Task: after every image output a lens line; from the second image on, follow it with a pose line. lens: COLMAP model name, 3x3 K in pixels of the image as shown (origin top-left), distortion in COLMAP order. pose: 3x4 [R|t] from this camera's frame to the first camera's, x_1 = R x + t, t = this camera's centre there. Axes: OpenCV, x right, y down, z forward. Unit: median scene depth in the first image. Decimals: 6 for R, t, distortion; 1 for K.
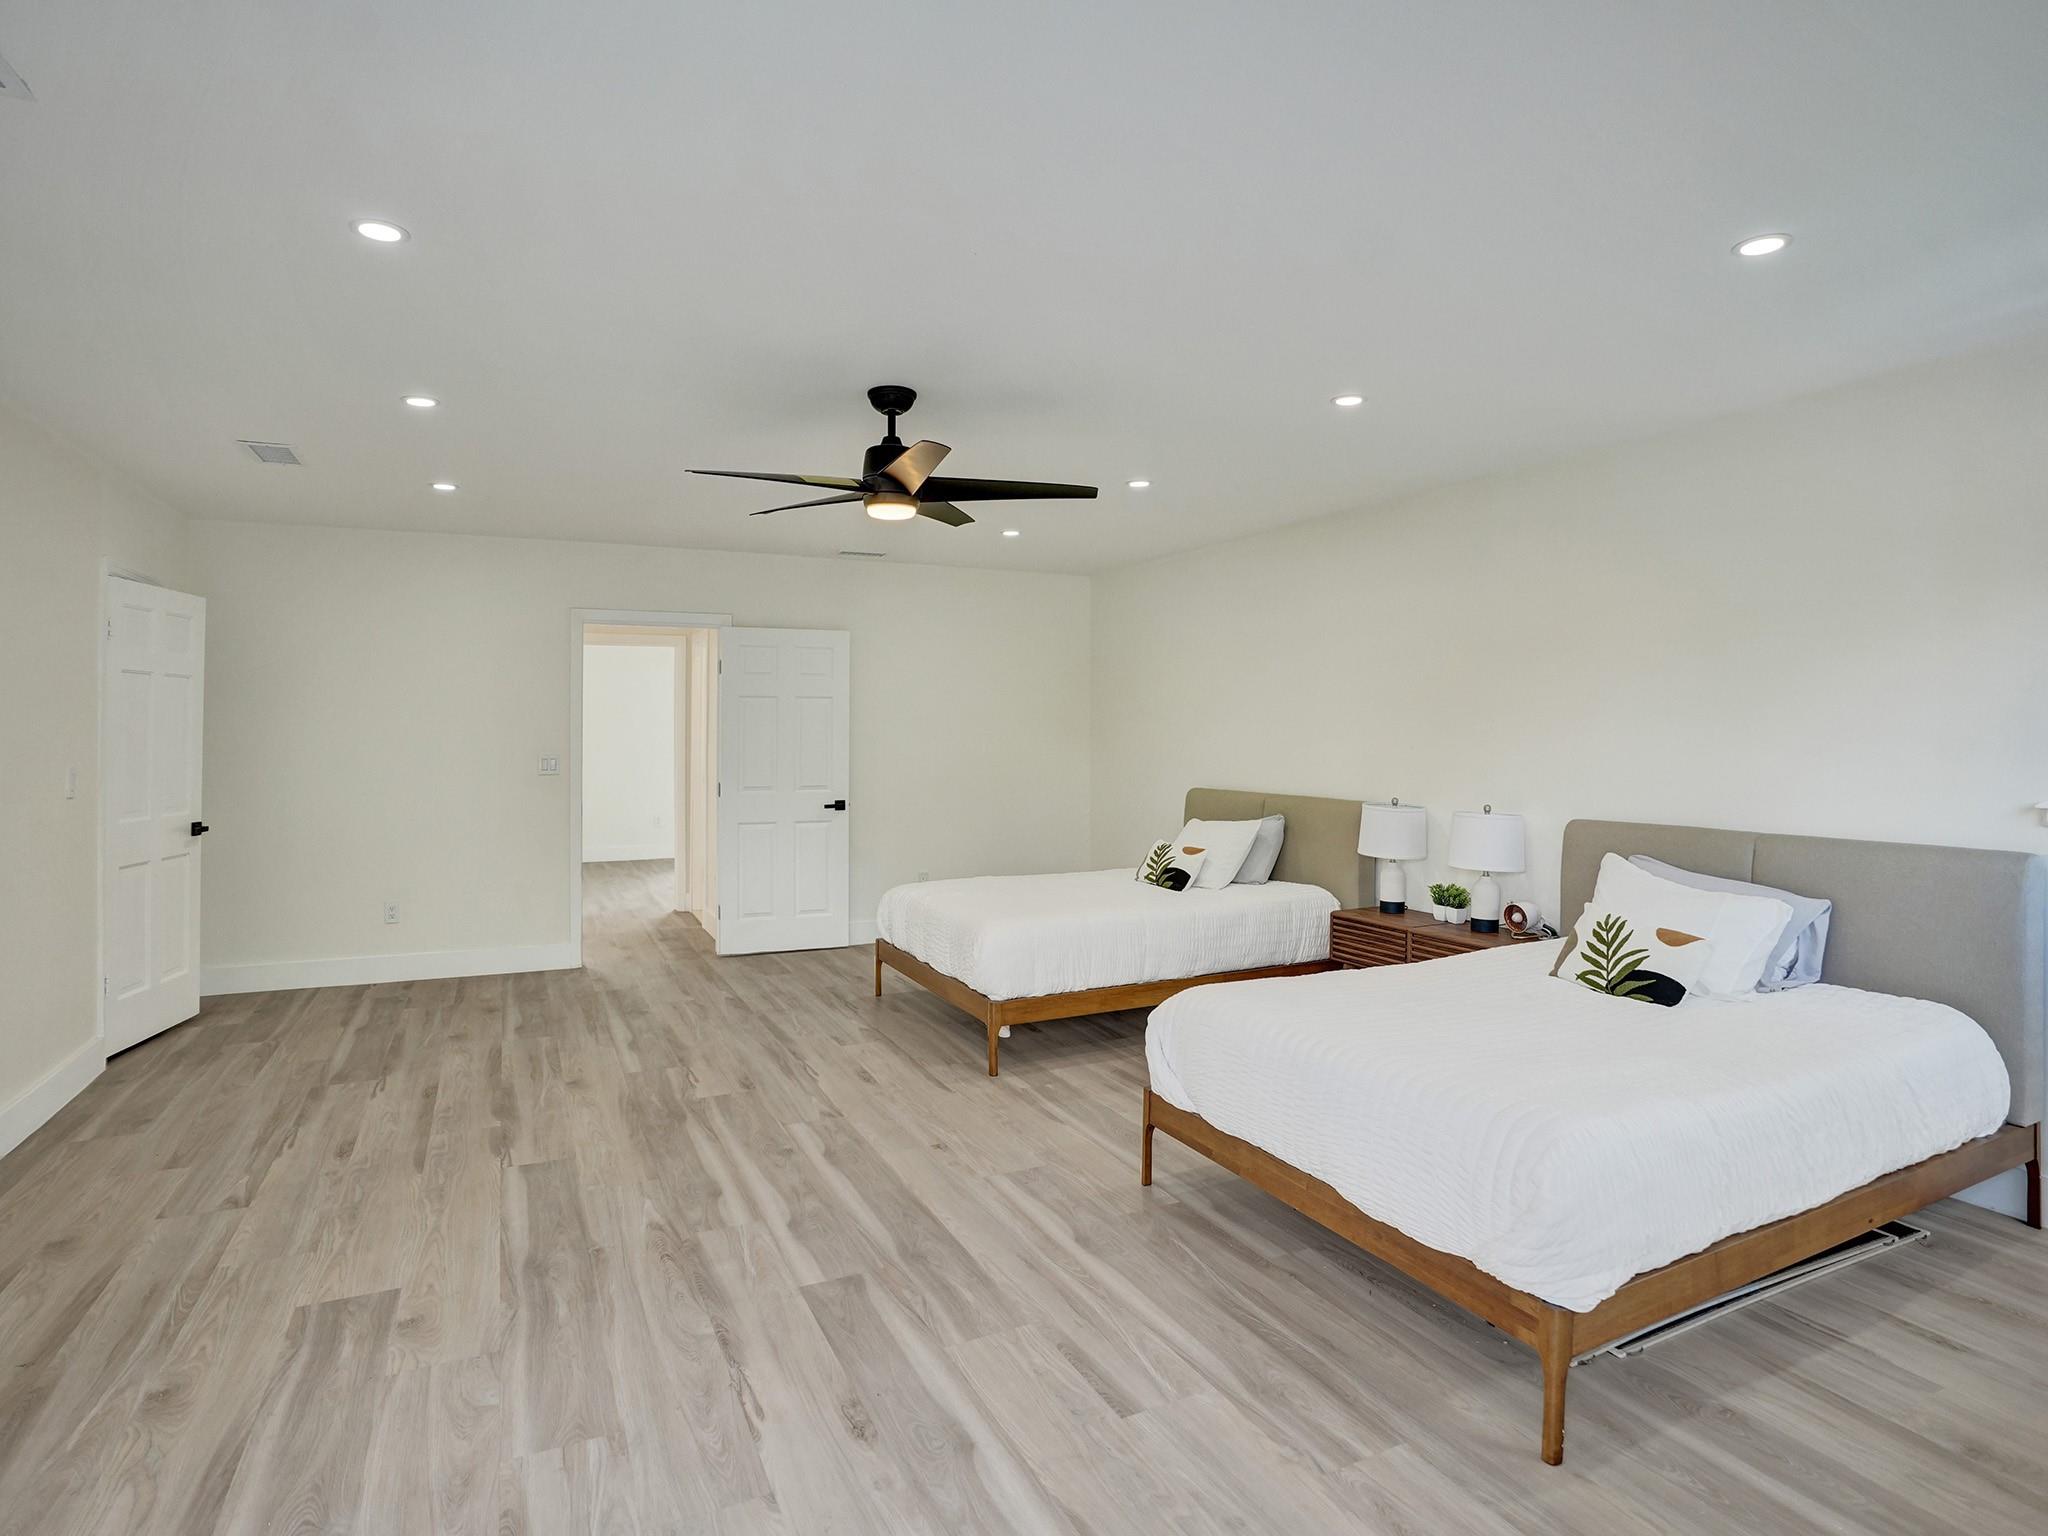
lens RADIAL K [[1050.5, 0, 1024.0], [0, 1050.5, 768.0], [0, 0, 1]] dist [-0.063998, 0.023815]
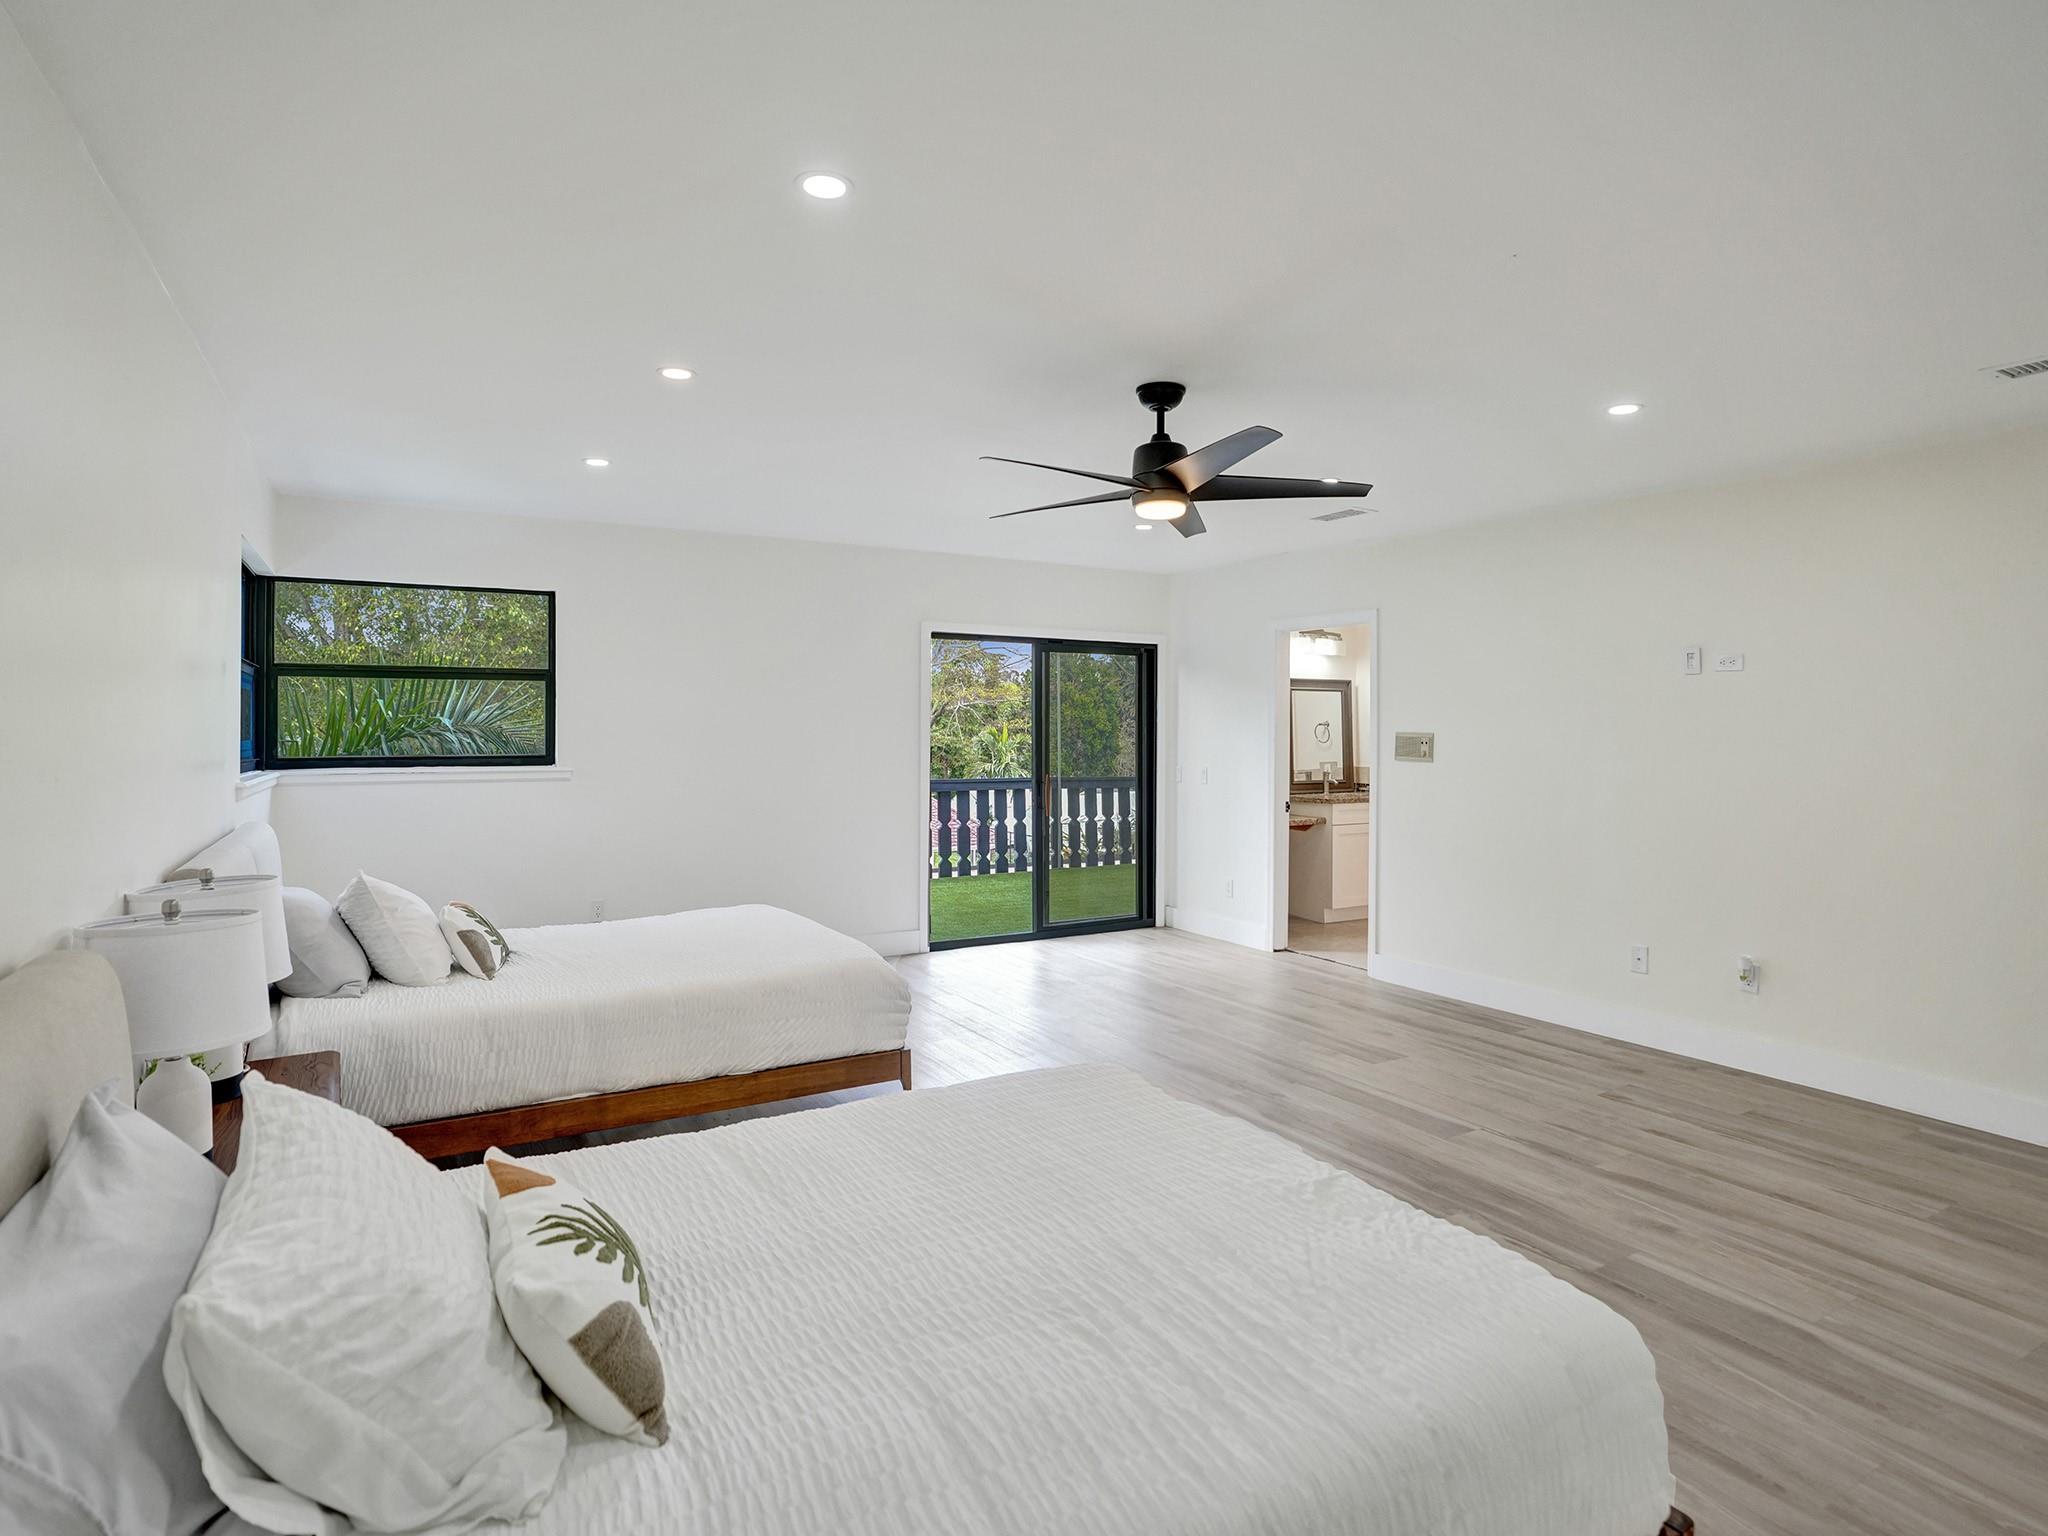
lens RADIAL K [[1057.5, 0, 1015.9], [0, 1057.5, 742.8], [0, 0, 1]] dist [-0.062972, 0.022741]
pose [[-0.997679, -0.007309, -0.067706, 0.077362], [-0.010260, 0.999007, 0.043346, -0.069740], [0.067322, 0.043940, -0.996763, 2.066329]]
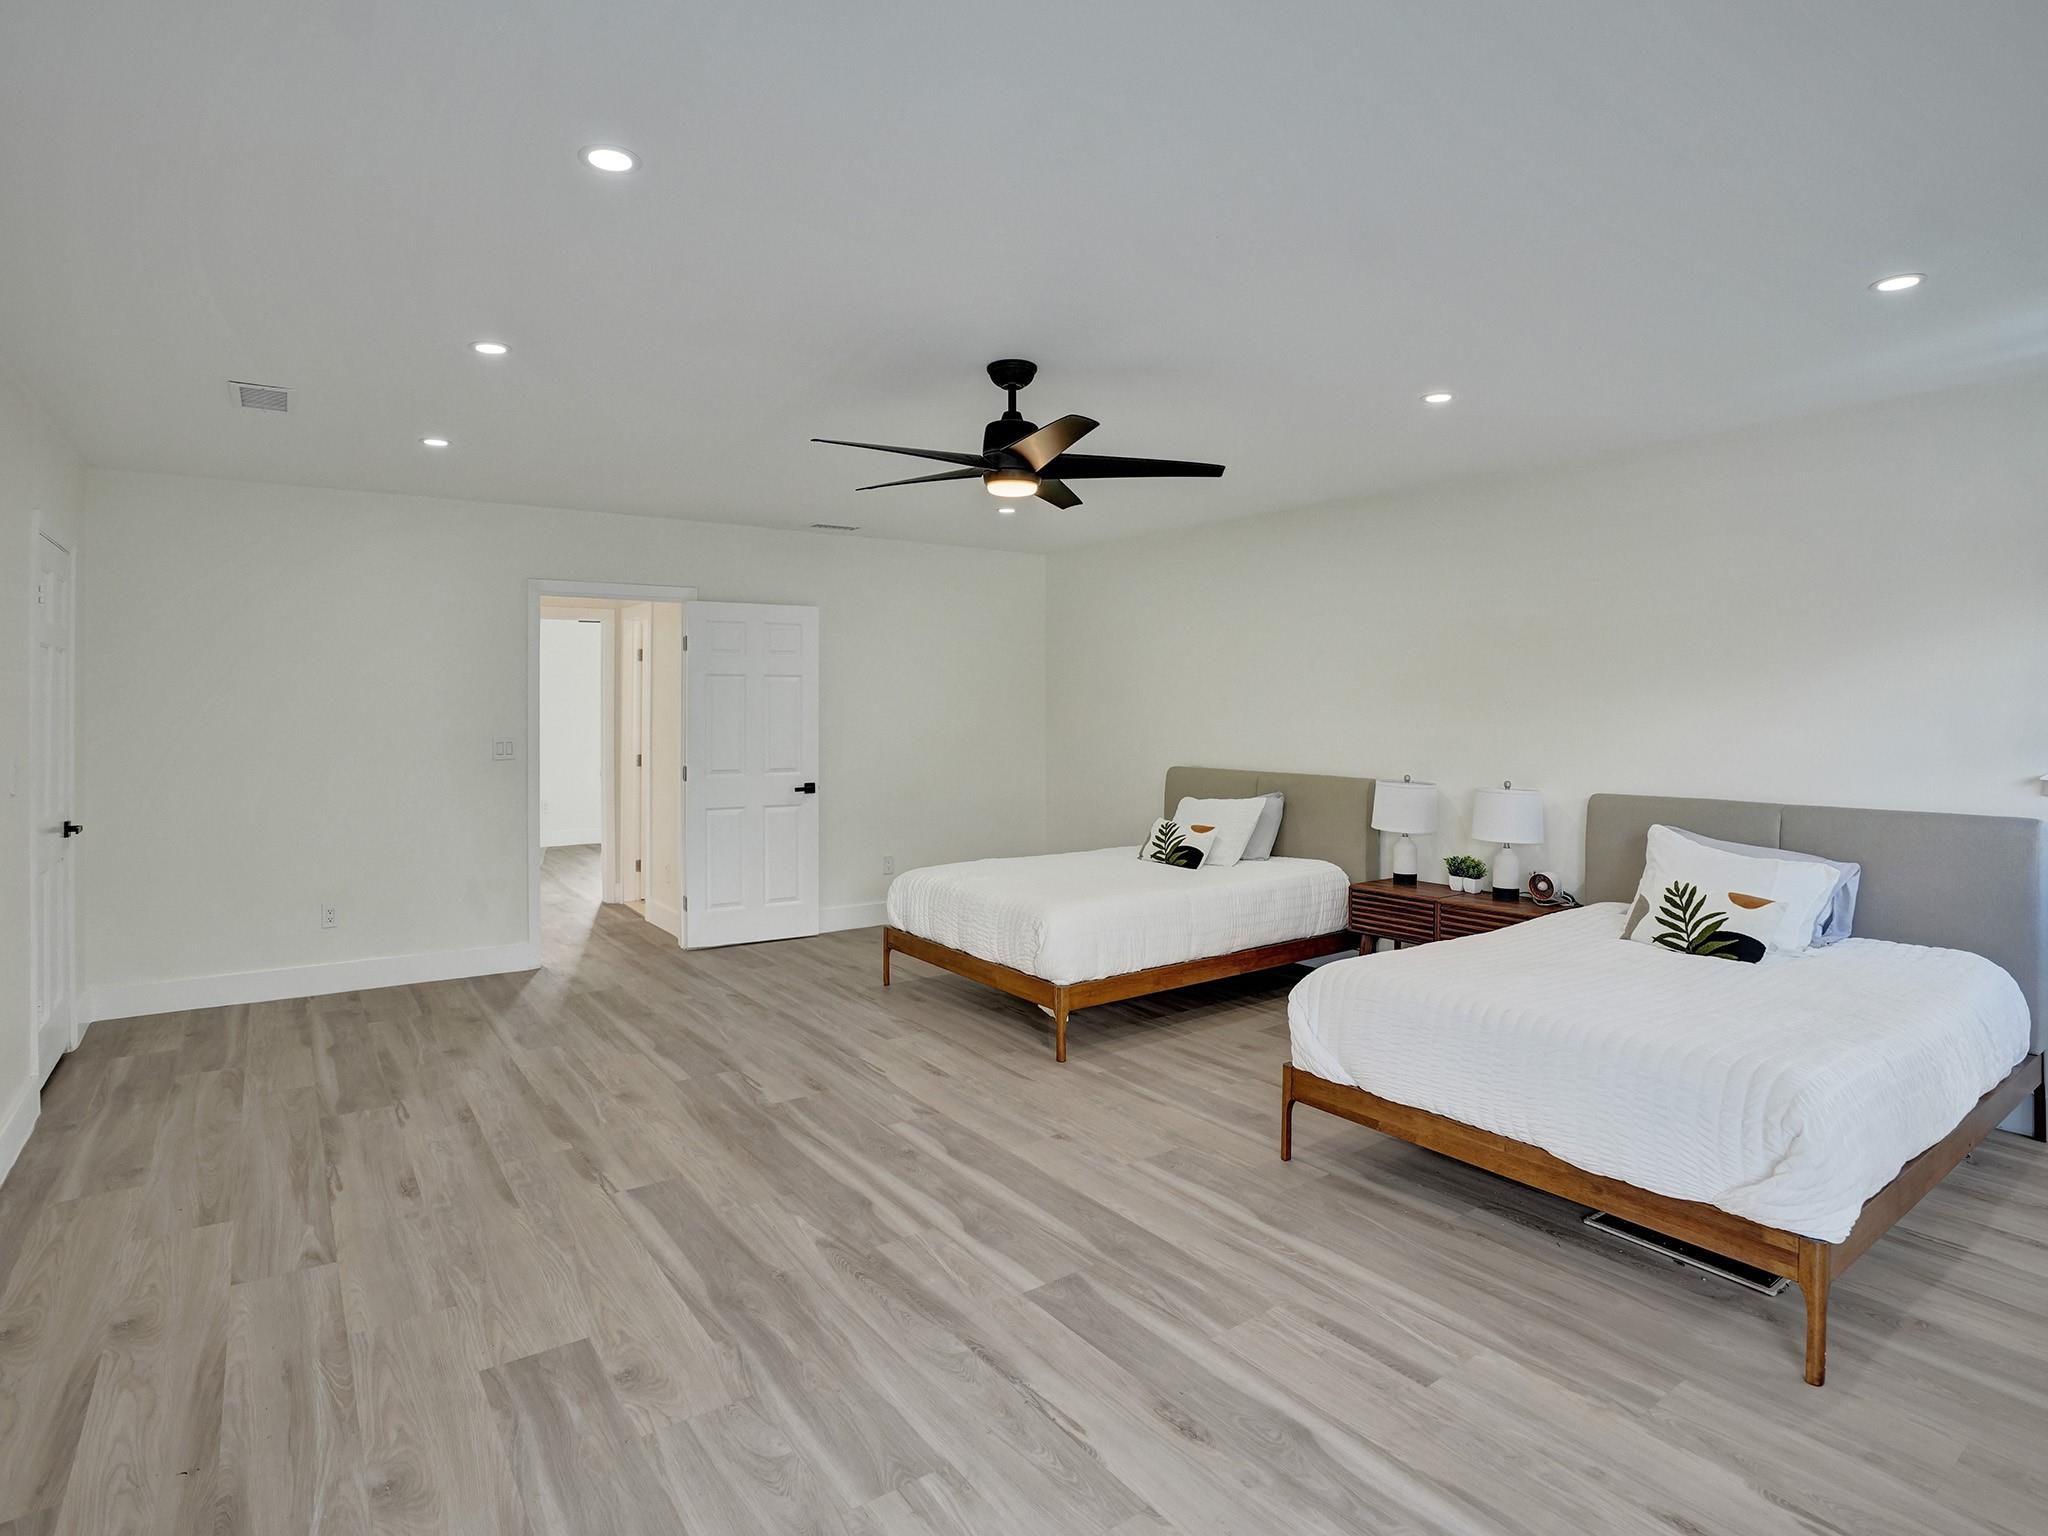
lens RADIAL K [[1057.5, 0, 1015.9], [0, 1057.5, 742.8], [0, 0, 1]] dist [-0.062972, 0.022741]
pose [[0.986864, -0.006865, 0.161406, -0.297034], [0.006958, 0.999976, -0.000009, -0.009466], [-0.161402, 0.001132, 0.986888, 0.031308]]
